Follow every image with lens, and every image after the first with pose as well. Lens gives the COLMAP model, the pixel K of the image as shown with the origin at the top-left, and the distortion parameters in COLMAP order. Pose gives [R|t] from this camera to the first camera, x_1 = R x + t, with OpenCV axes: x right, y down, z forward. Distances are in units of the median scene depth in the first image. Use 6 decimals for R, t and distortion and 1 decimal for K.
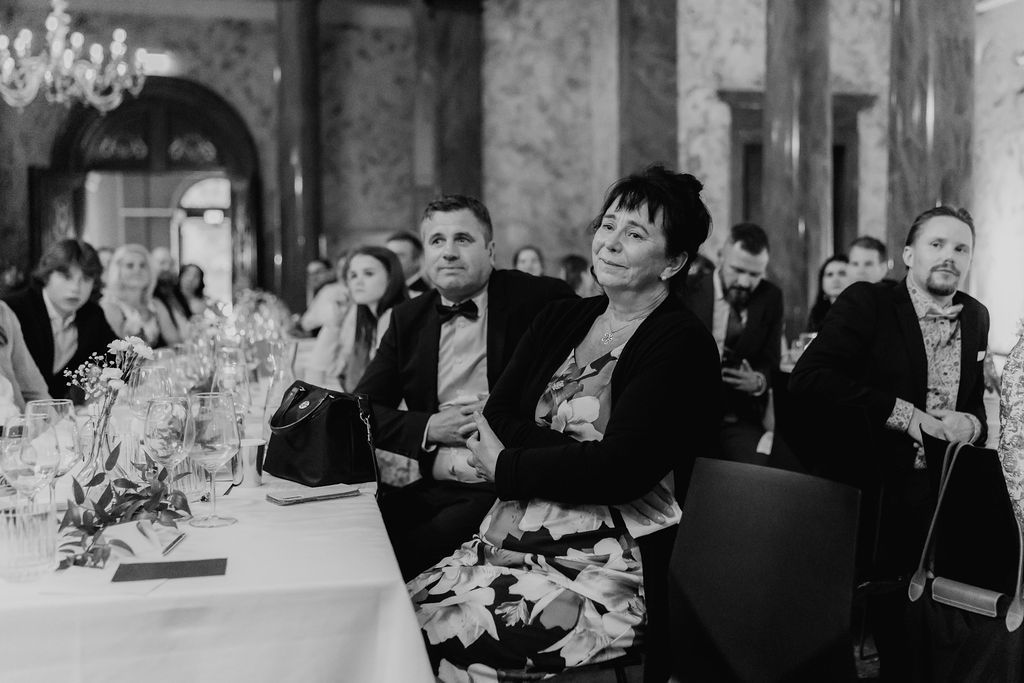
lens RADIAL K [[1097.4, 0, 589.1], [0, 1097.4, 340.5], [0, 0, 1]] dist [-0.005204, -0.006532]
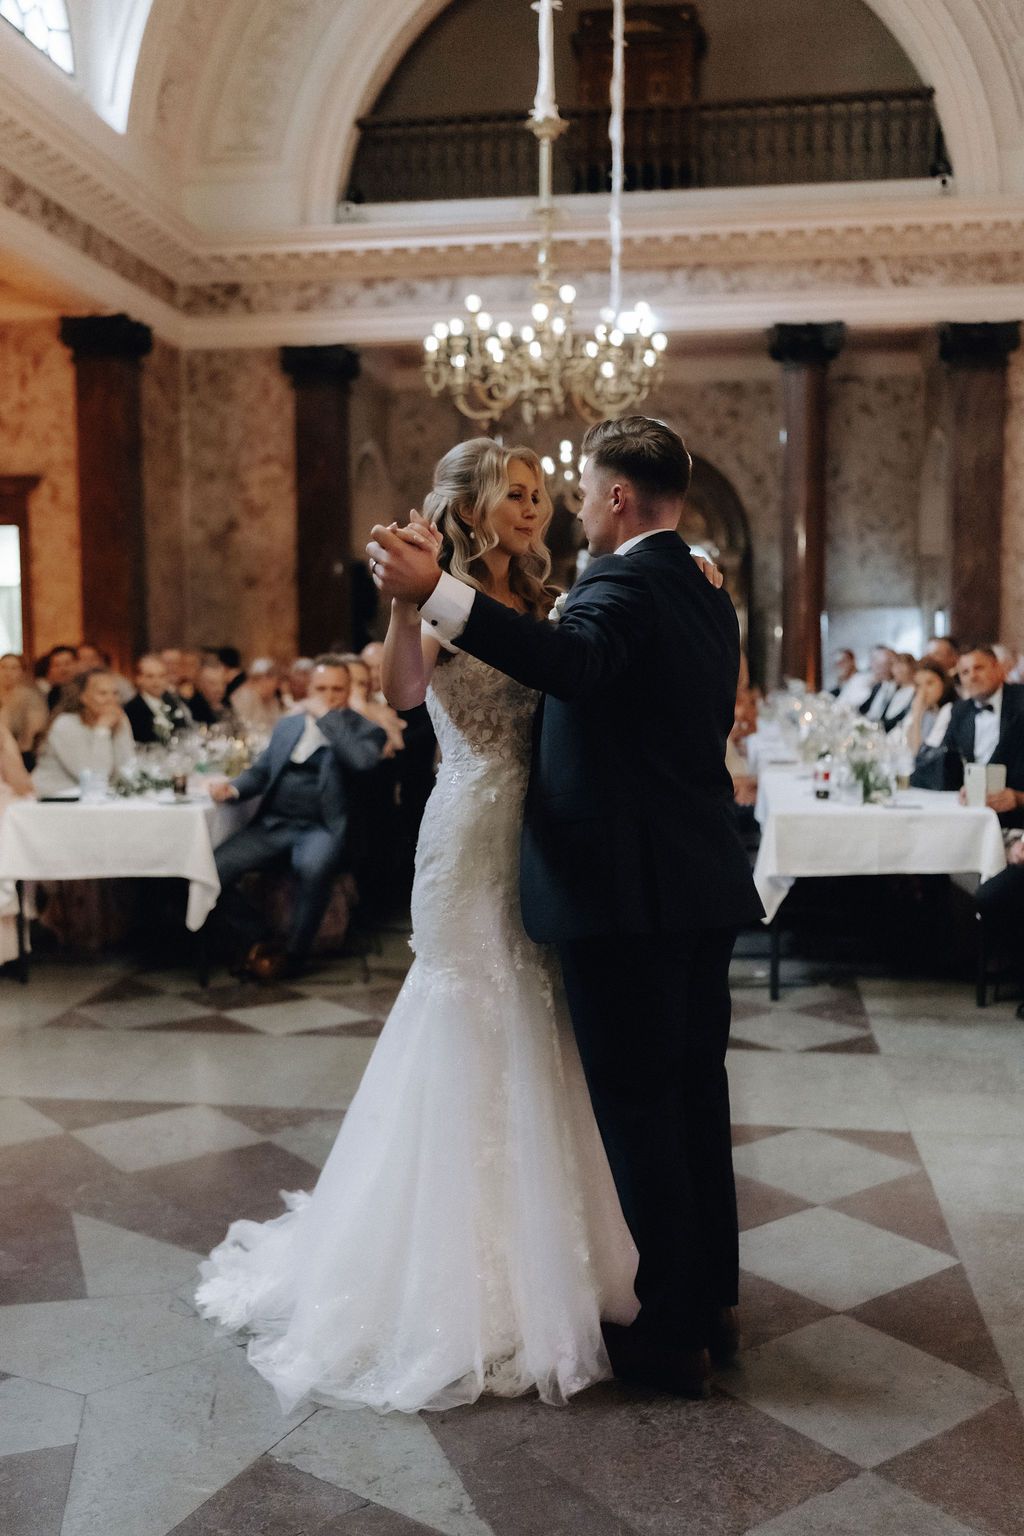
lens RADIAL K [[1486.6, 0, 504.8], [0, 1486.6, 790.2], [0, 0, 1]] dist [0.005809, -0.000793]
pose [[0.918980, 0.036417, -0.392619, 0.016436], [-0.019859, 0.998737, 0.046154, 0.002291], [0.393803, -0.034618, 0.918543, -0.302264]]
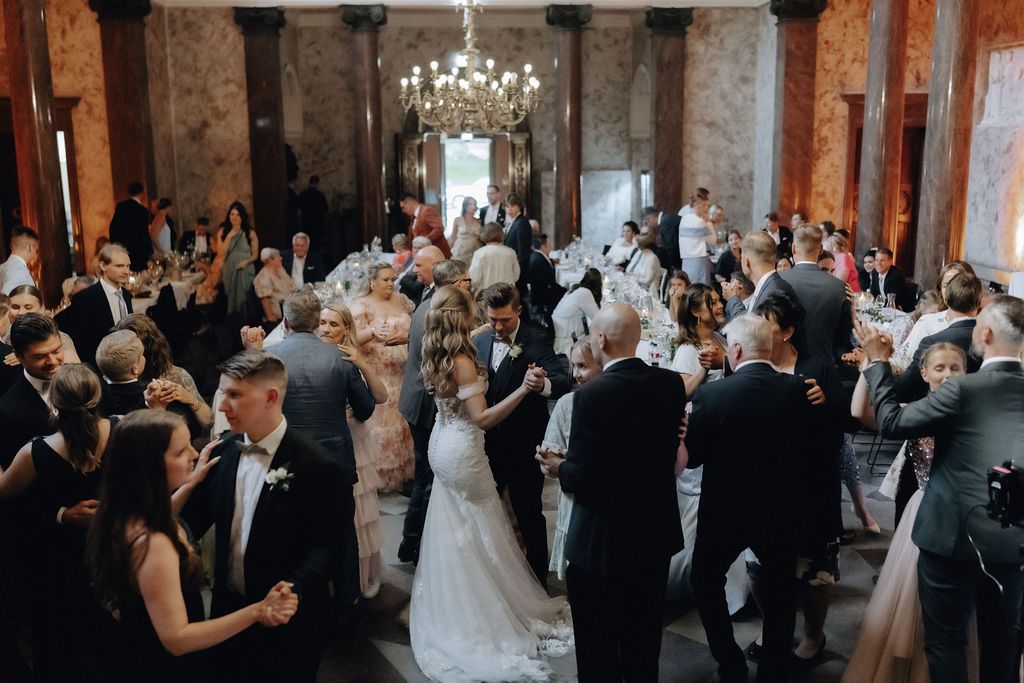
lens RADIAL K [[970.3, 0, 527.9], [0, 970.3, 337.3], [0, 0, 1]] dist [-0.010665, -0.004146]
pose [[0.979687, 0.035051, -0.197447, -0.030344], [-0.006869, 0.989894, 0.141644, -0.069458], [0.200417, -0.137411, 0.970027, -0.411073]]
